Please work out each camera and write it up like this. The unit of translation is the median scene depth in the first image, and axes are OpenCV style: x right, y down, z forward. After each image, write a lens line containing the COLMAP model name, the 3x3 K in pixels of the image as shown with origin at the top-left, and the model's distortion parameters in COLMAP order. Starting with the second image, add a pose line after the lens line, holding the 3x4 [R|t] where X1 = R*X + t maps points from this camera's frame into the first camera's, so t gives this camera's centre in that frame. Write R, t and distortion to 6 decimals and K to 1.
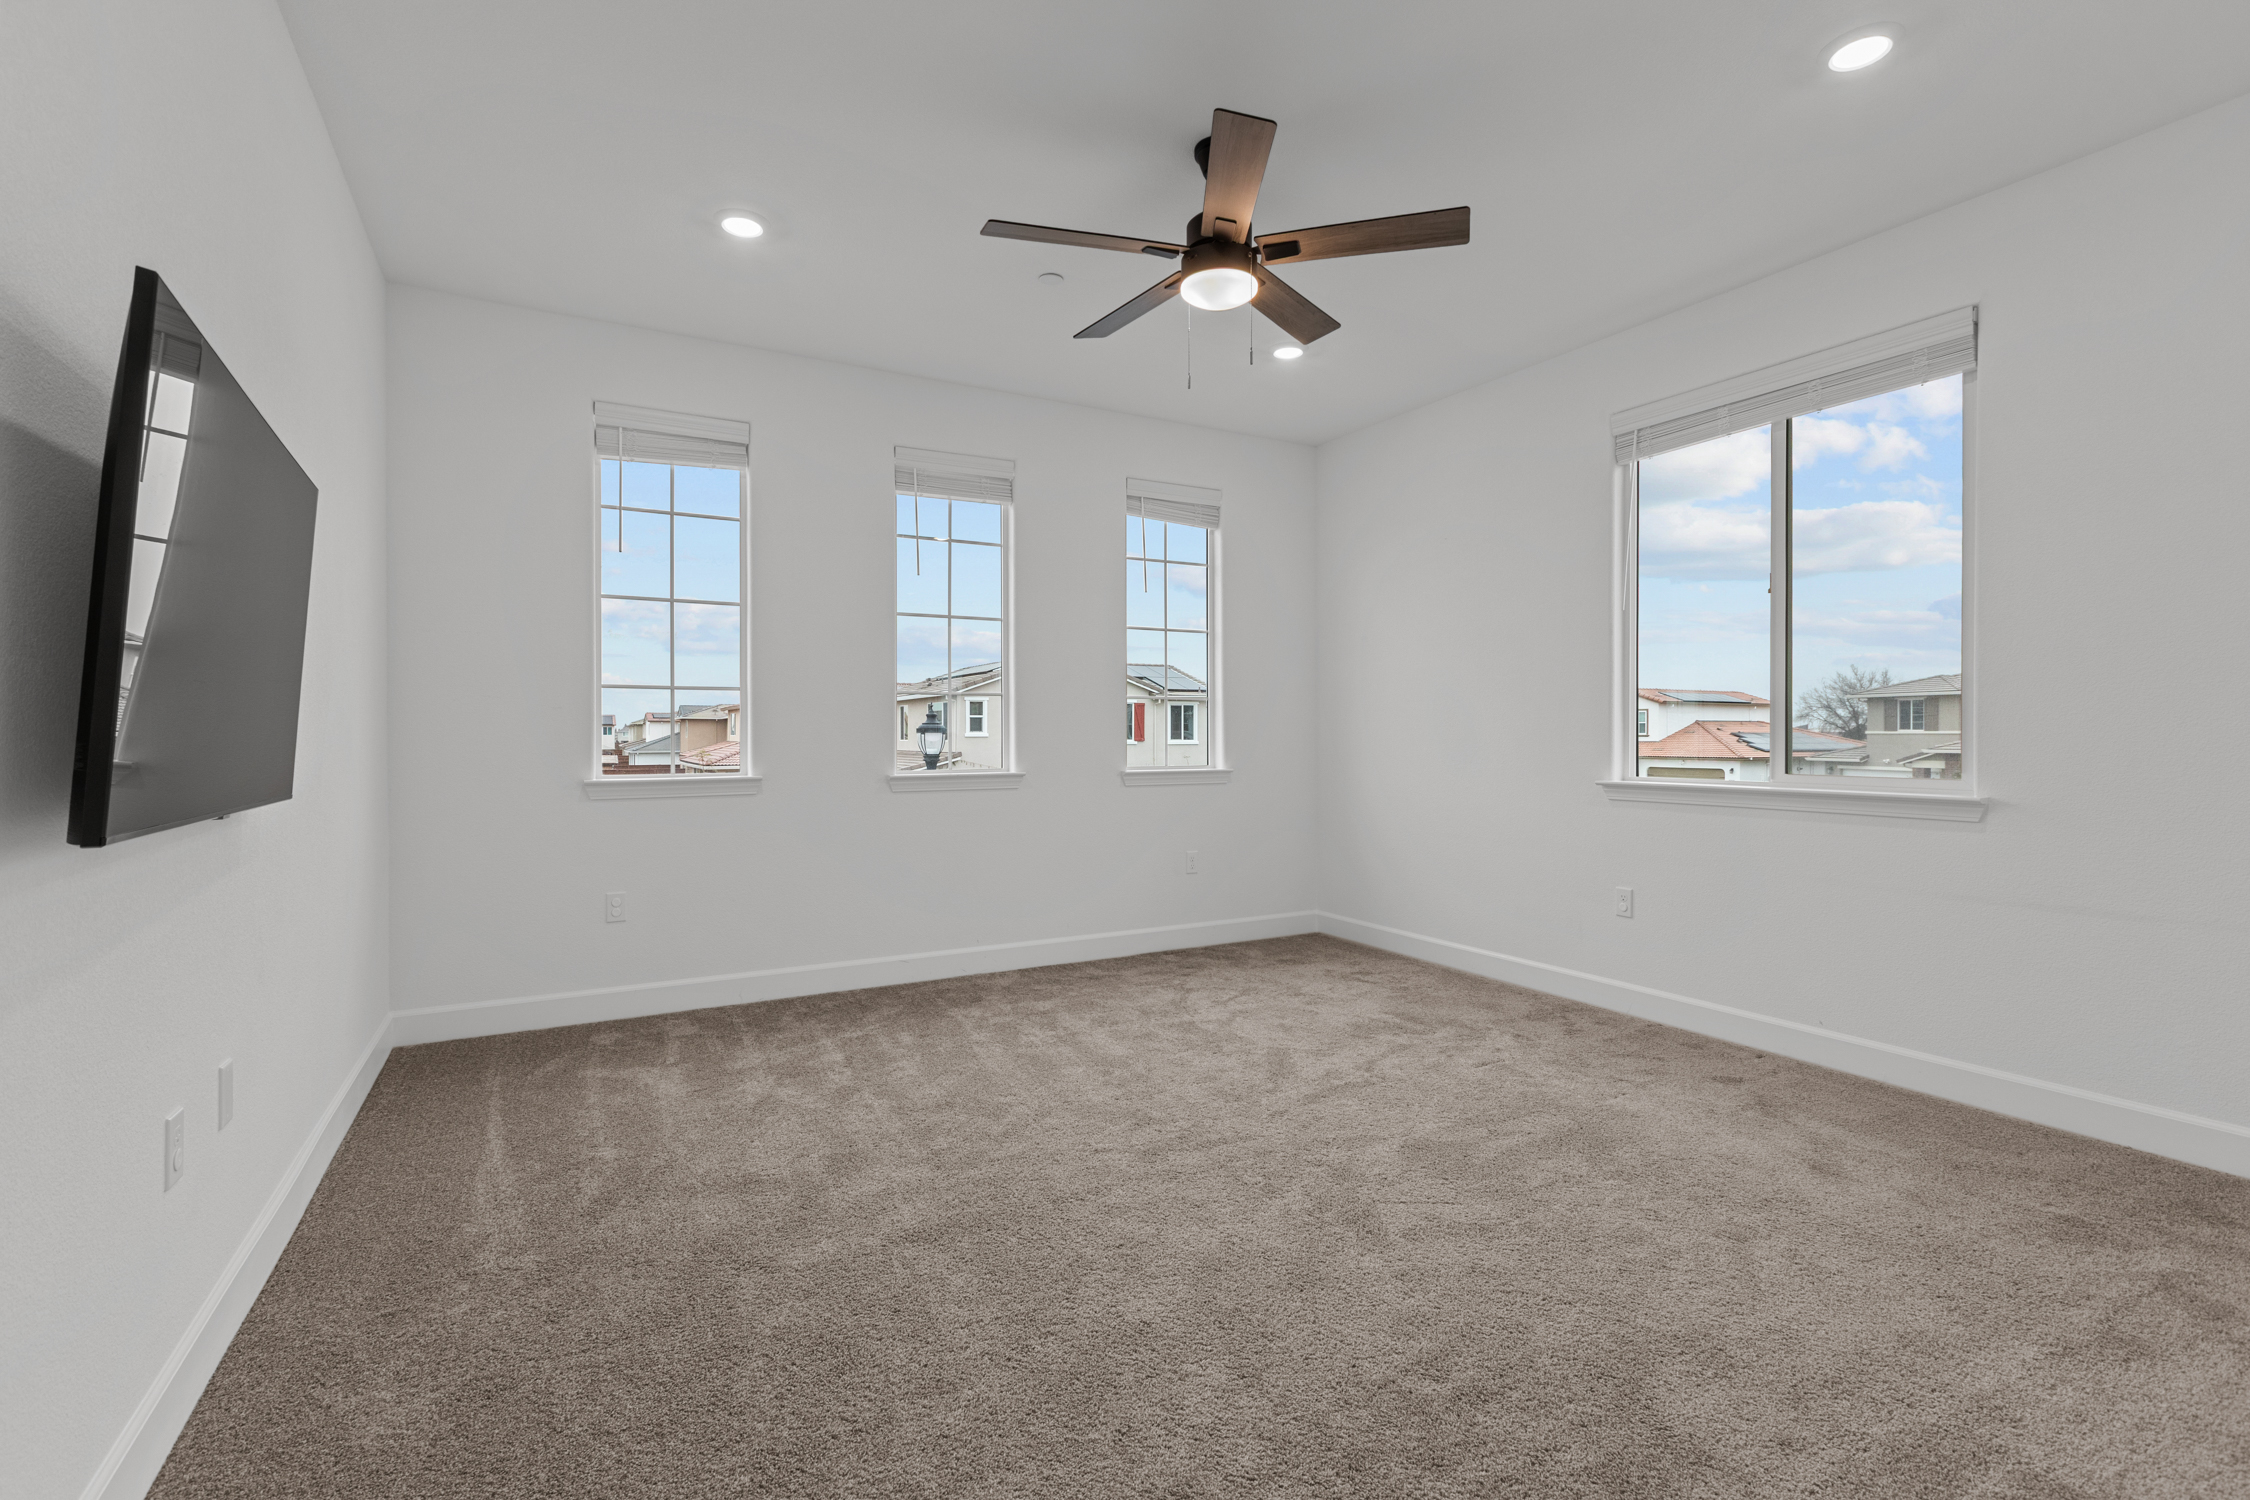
lens RADIAL K [[997.8, 0, 1123.1], [0, 997.8, 752.5], [0, 0, 1]] dist [0.002983, -0.000889]
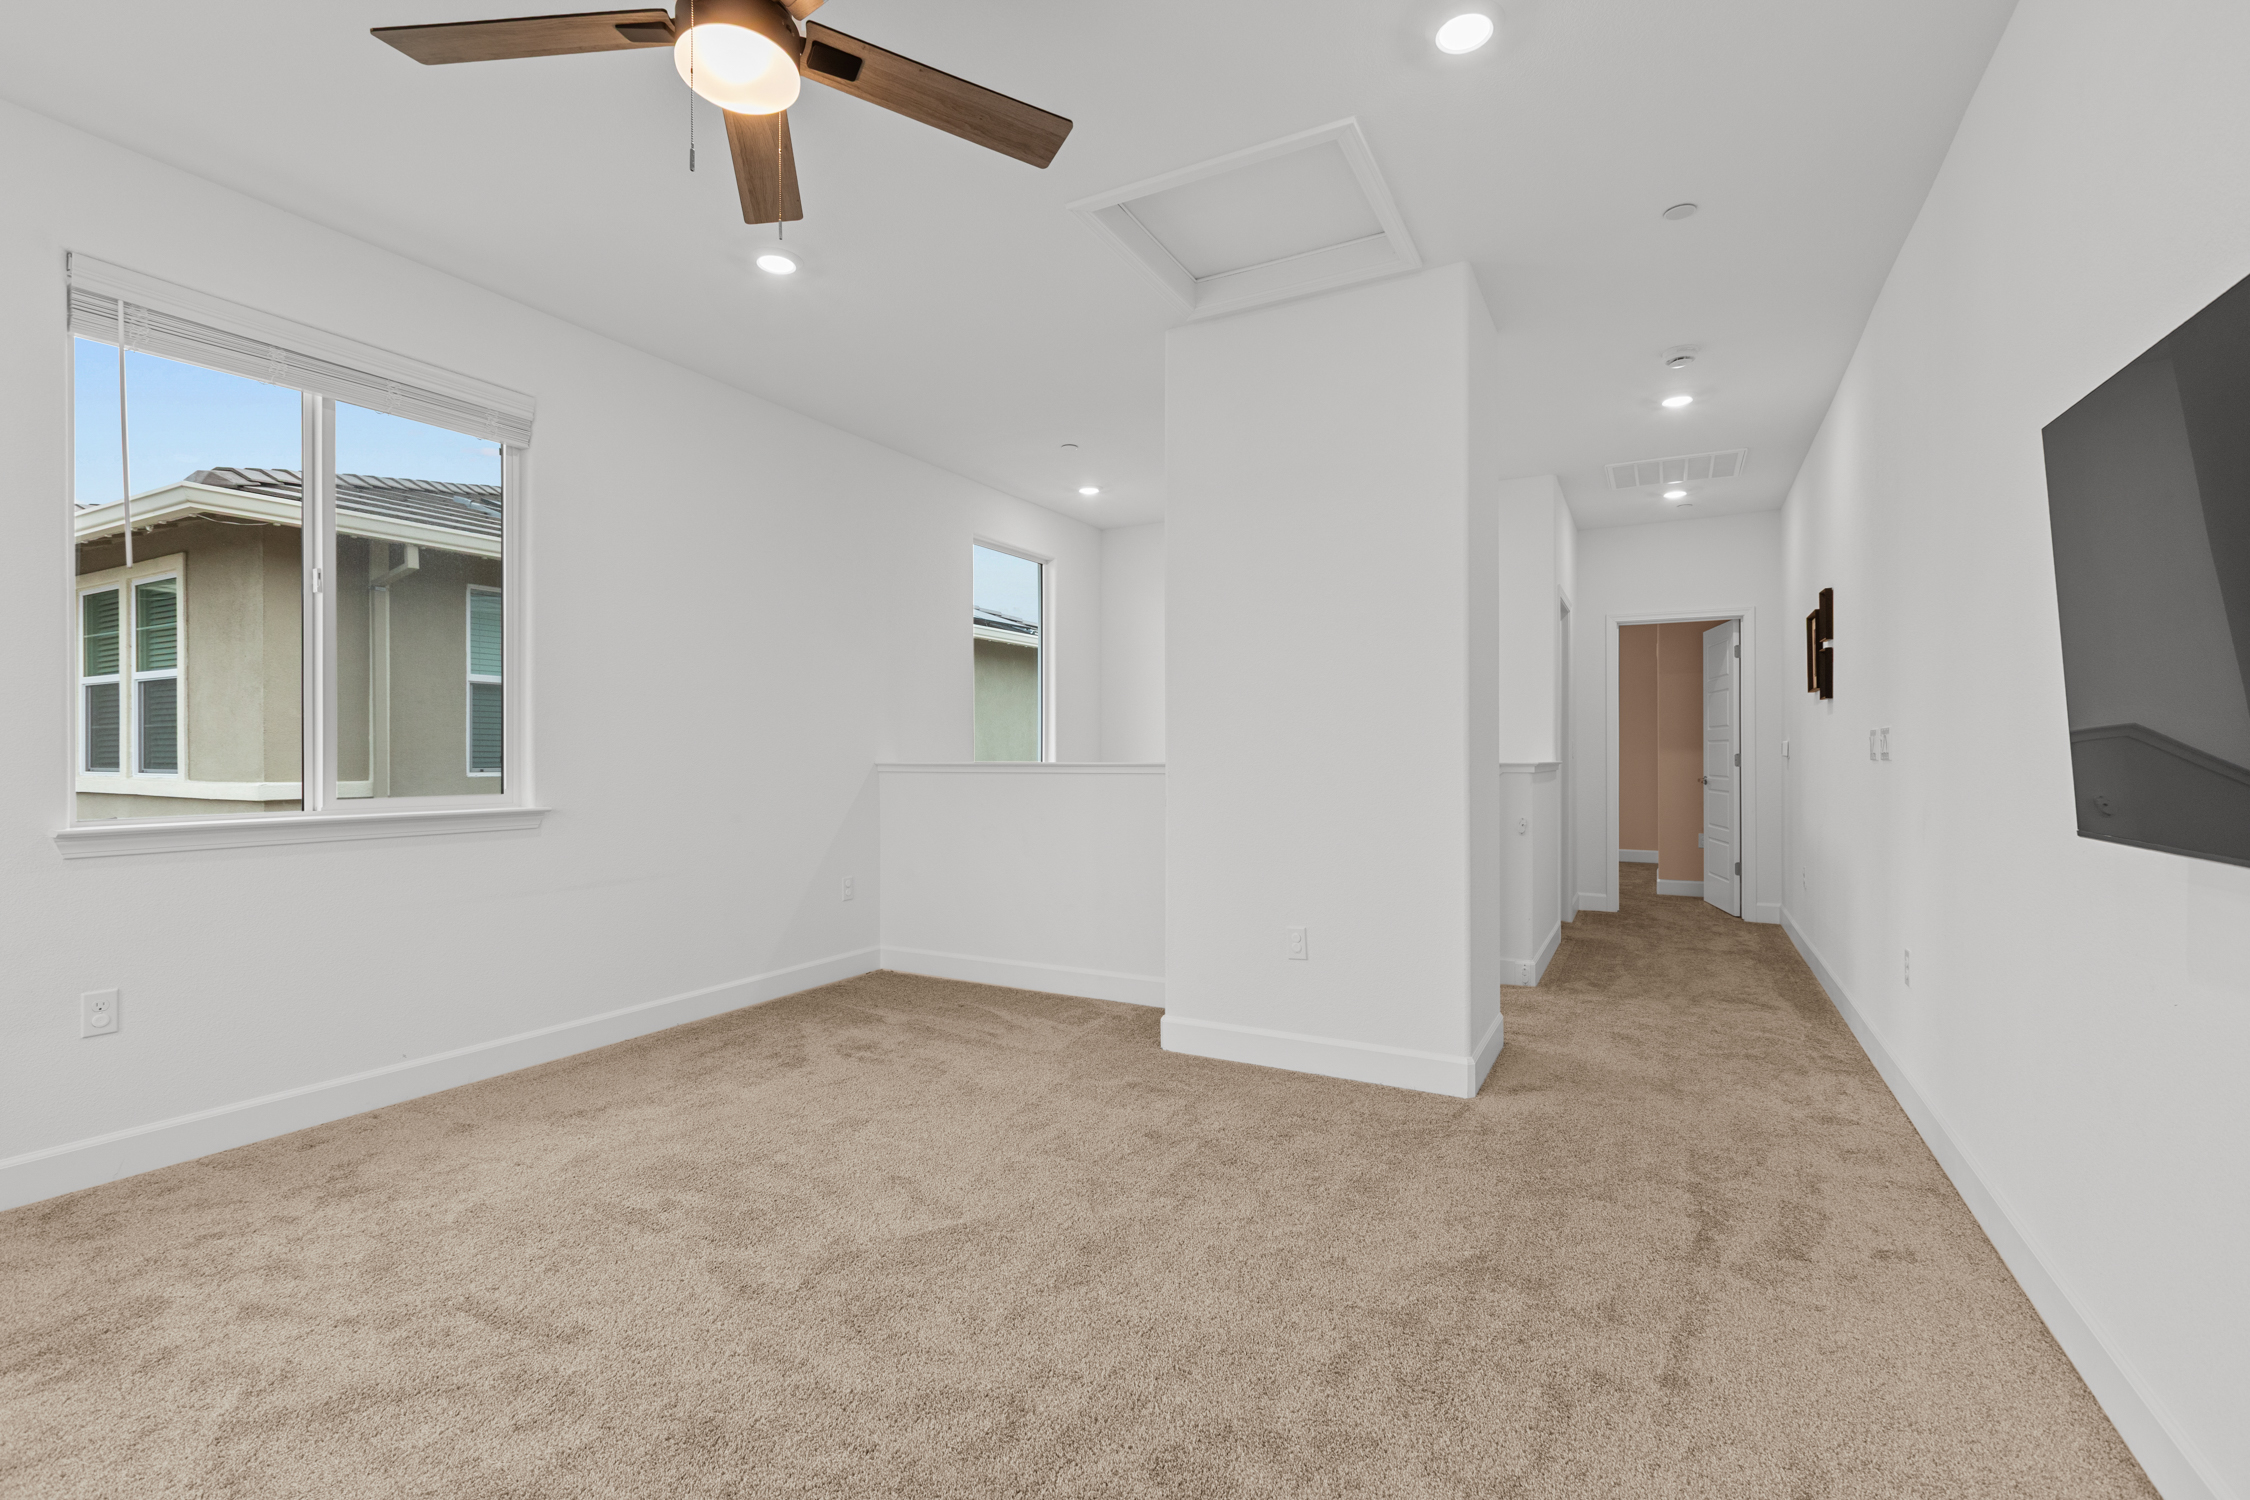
lens RADIAL K [[997.8, 0, 1123.1], [0, 997.8, 752.5], [0, 0, 1]] dist [0.002983, -0.000889]
pose [[-0.534235, 0.001861, 0.845334, -0.480786], [0.013323, 0.999892, 0.006219, -0.017981], [-0.845231, 0.014585, -0.534202, 0.924027]]
